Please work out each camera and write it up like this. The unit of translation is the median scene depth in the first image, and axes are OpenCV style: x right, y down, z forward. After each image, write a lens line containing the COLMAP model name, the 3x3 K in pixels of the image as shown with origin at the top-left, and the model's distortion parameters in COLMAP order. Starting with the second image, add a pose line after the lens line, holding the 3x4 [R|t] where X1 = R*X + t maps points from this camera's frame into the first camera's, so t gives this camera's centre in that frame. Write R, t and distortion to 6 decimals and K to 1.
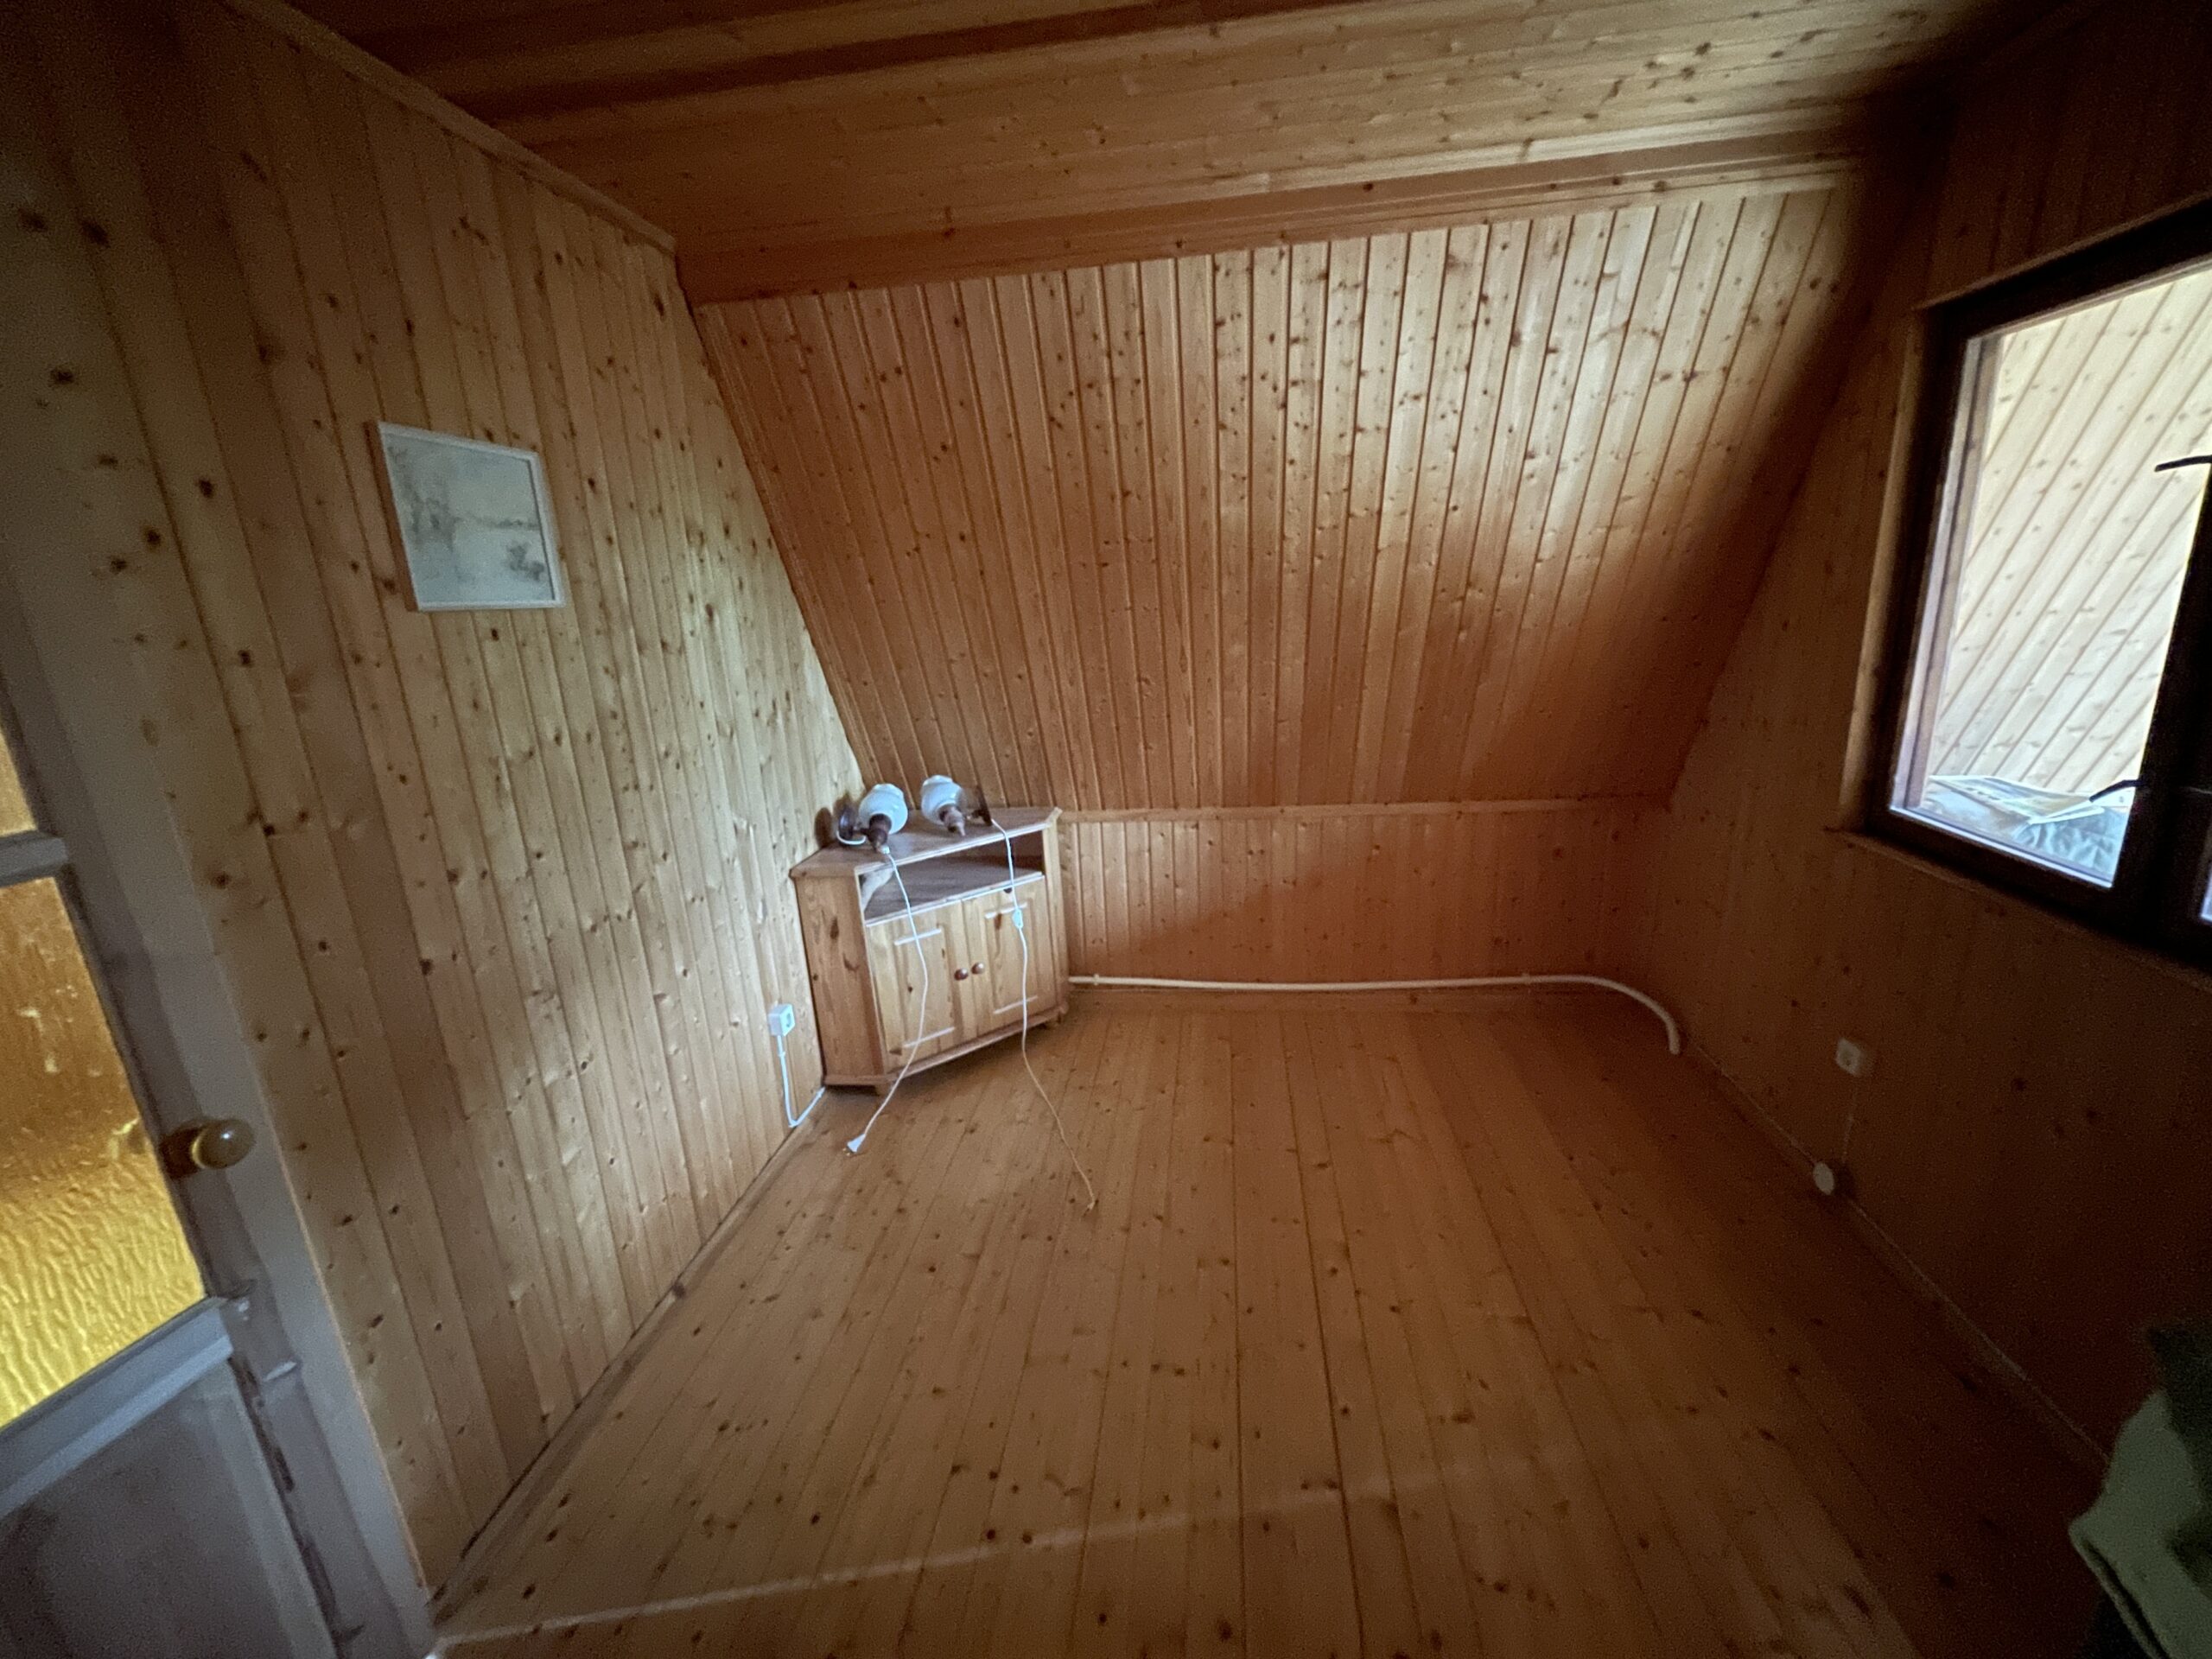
lens RADIAL K [[892.9, 0, 1110.7], [0, 892.9, 826.1], [0, 0, 1]] dist [-0.000345, -0.000734]
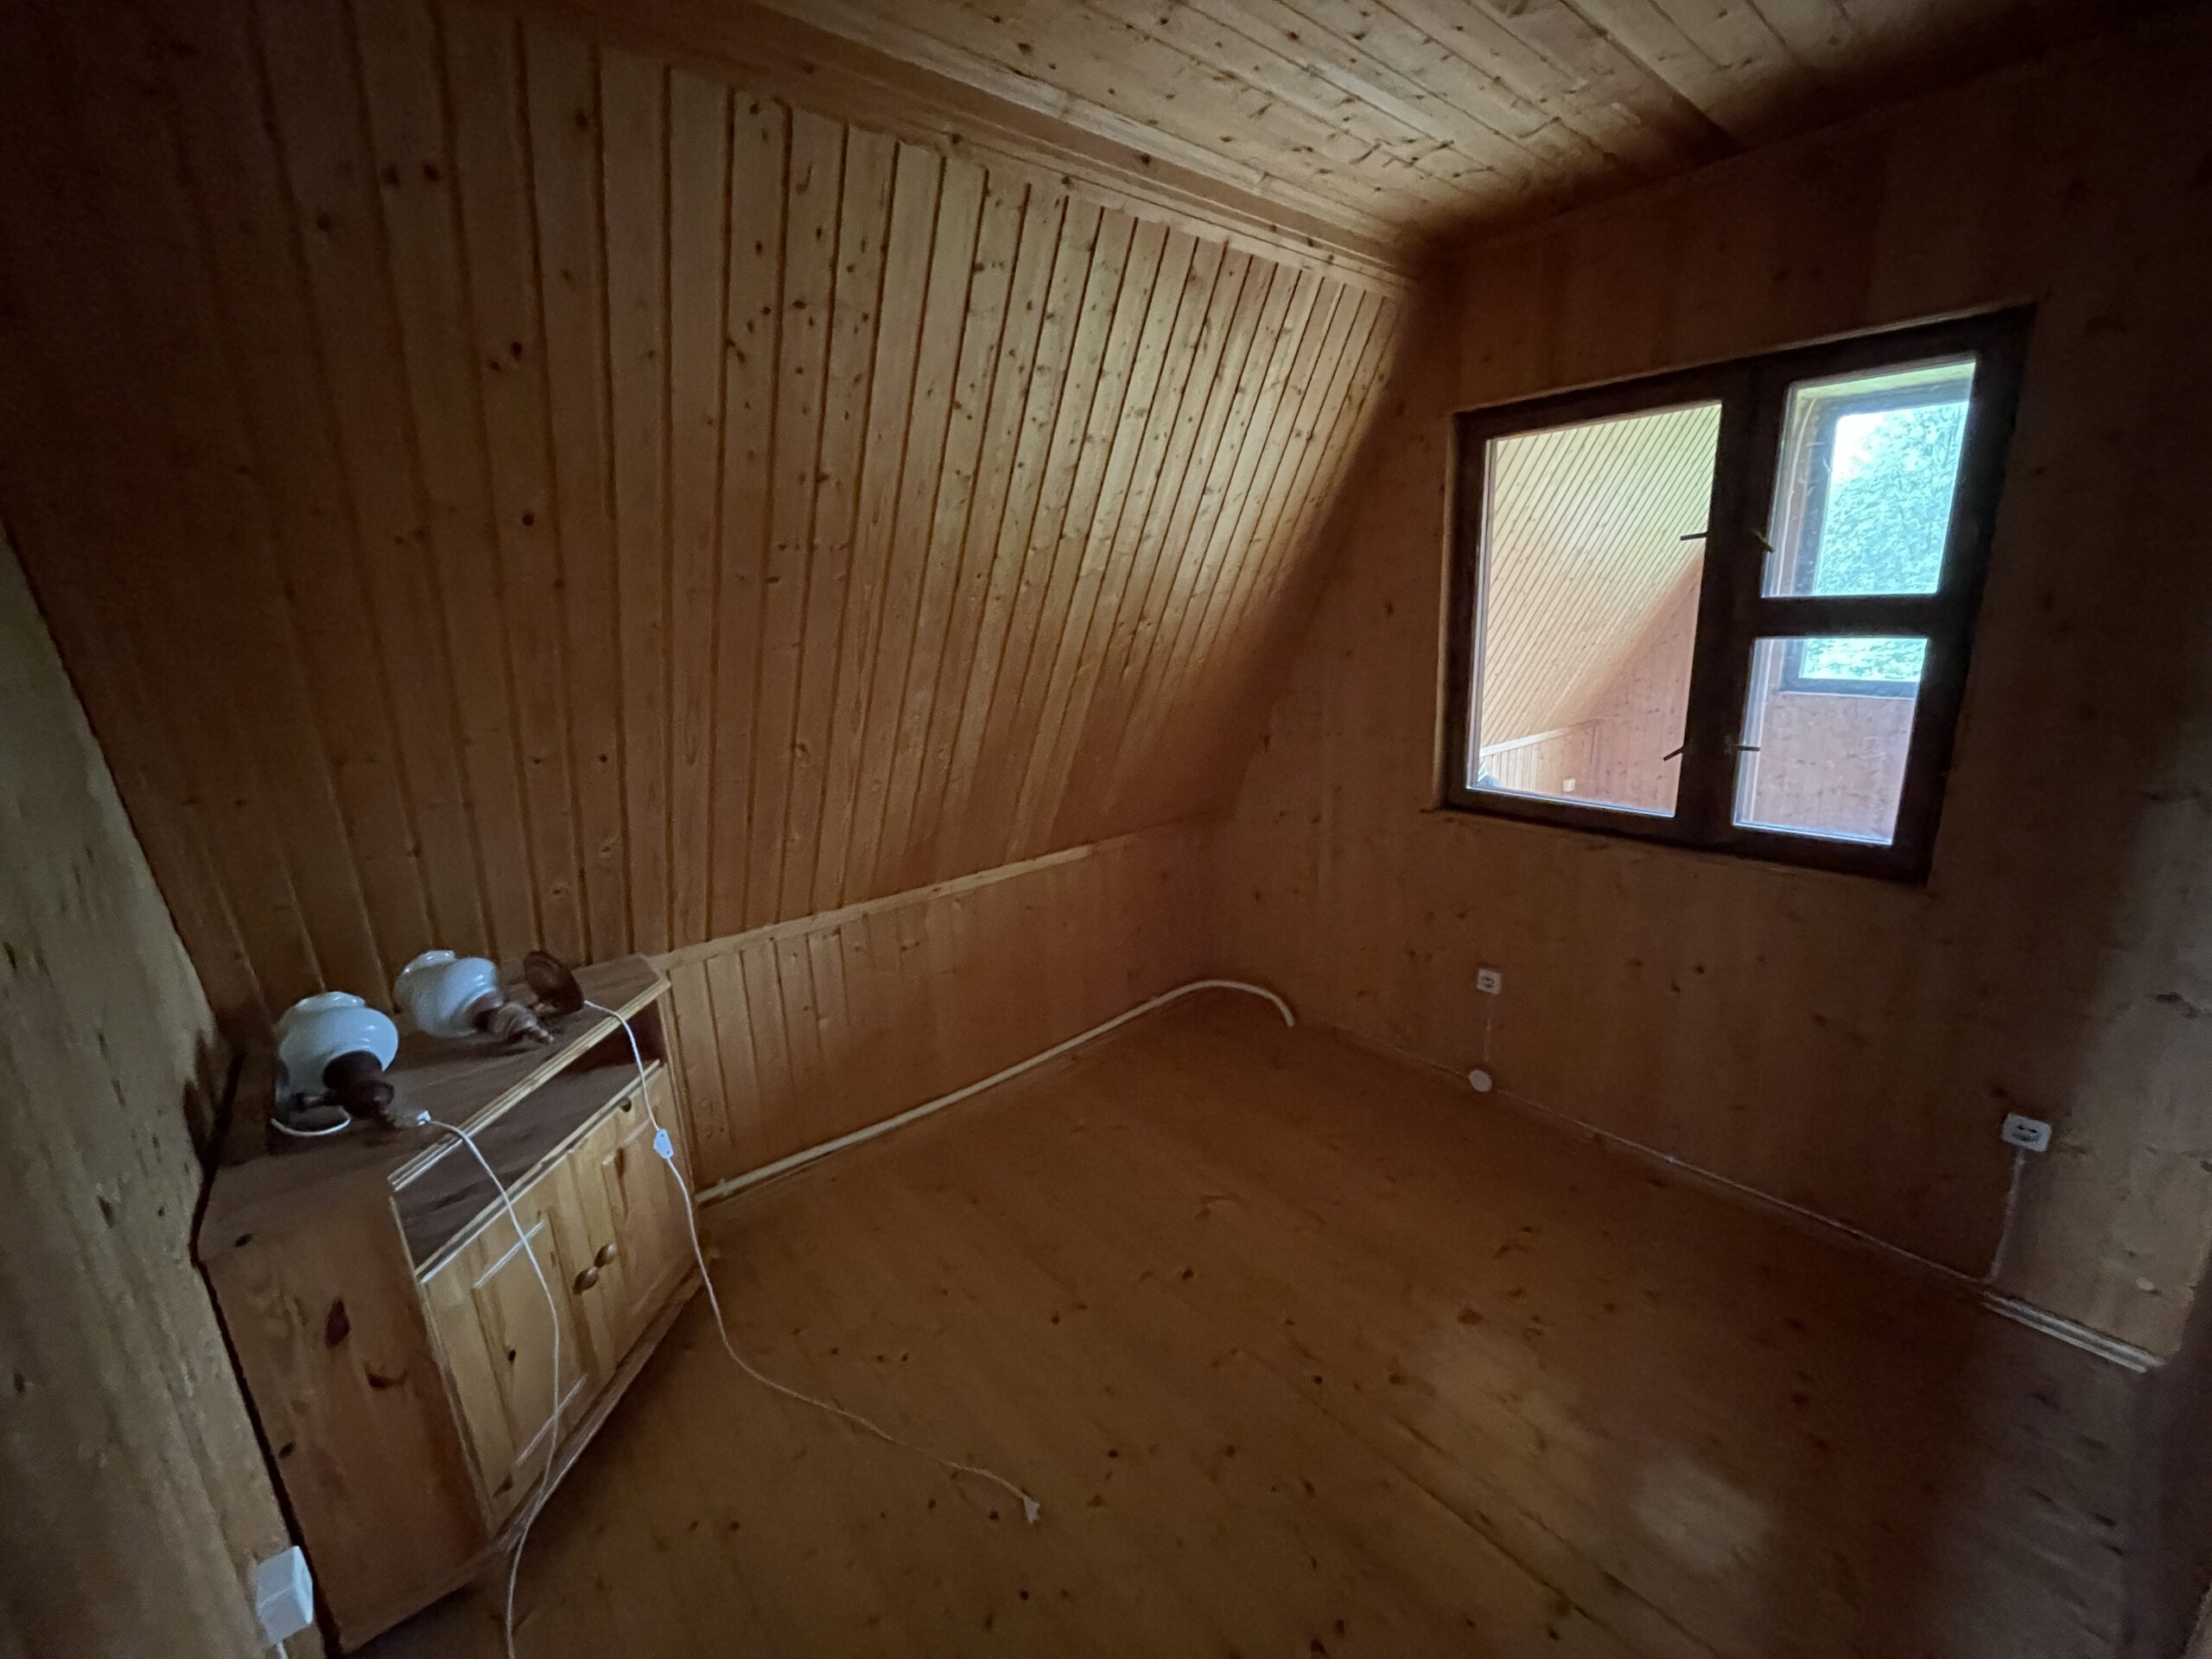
lens RADIAL K [[892.9, 0, 1112.6], [0, 892.9, 829.1], [0, 0, 1]] dist [-0.000345, -0.000734]
pose [[0.677337, -0.153097, 0.719567, -0.331232], [0.192077, 0.980983, 0.027913, -0.074272], [-0.710156, 0.119306, 0.693862, 0.355221]]
